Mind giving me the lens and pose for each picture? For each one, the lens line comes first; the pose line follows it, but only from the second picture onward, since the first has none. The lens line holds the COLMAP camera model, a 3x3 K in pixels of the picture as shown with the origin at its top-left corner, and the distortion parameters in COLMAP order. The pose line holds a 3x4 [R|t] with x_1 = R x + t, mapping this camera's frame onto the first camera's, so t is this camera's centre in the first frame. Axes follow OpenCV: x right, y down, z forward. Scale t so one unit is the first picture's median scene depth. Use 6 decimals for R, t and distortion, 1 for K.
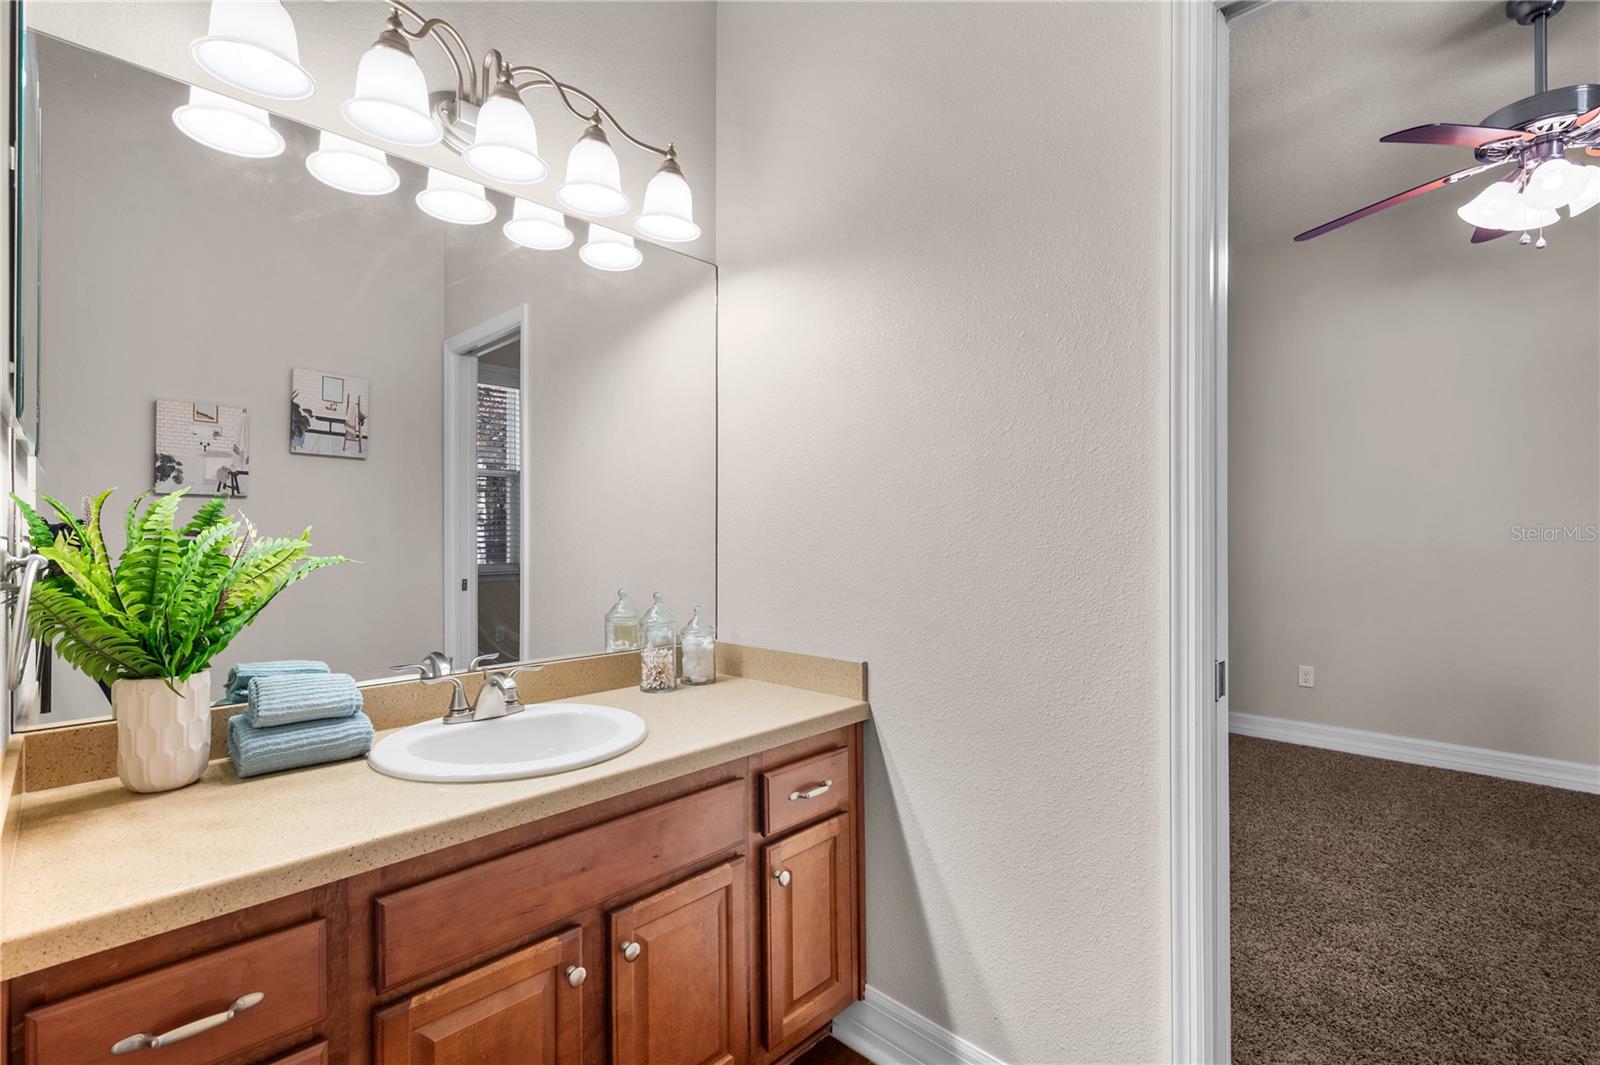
lens RADIAL K [[718.1, 0, 802.2], [0, 718.1, 531.3], [0, 0, 1]] dist [0.000981, -0.000315]
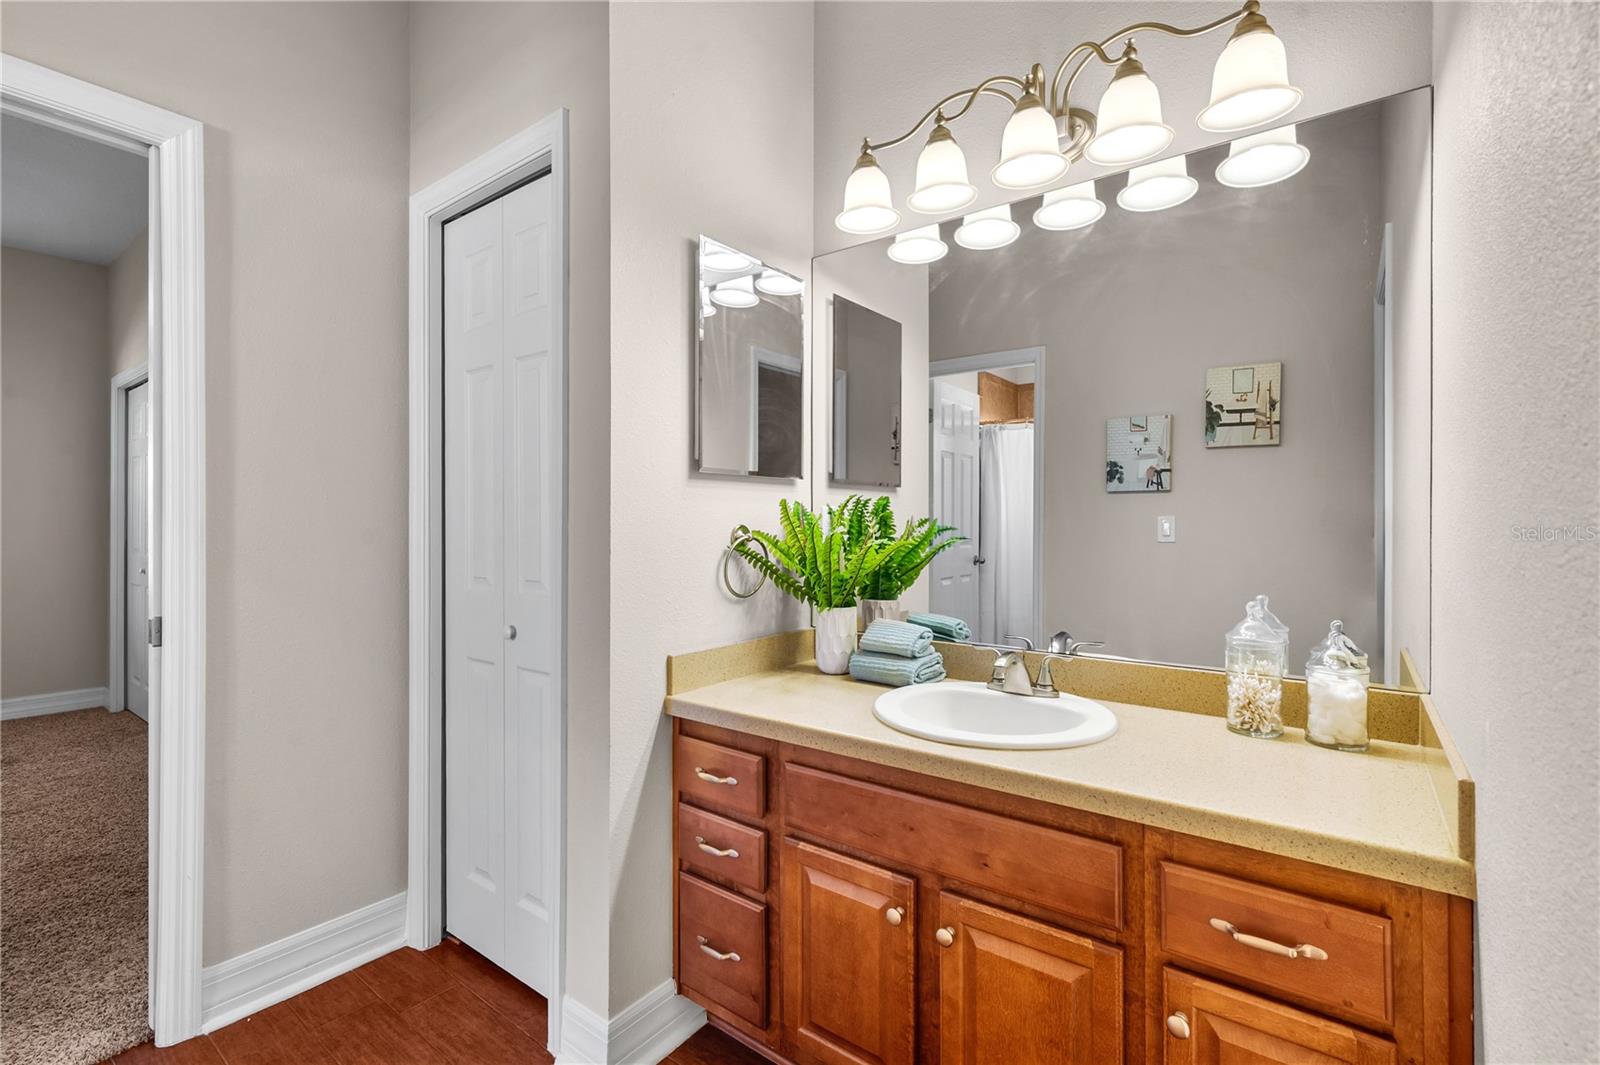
lens RADIAL K [[718.1, 0, 803.1], [0, 718.1, 522.4], [0, 0, 1]] dist [0.000981, -0.000315]
pose [[0.113744, -0.001397, -0.993509, 0.579023], [0.004710, 0.999989, -0.000867, 0.001977], [0.993499, -0.004581, 0.113749, 0.537659]]
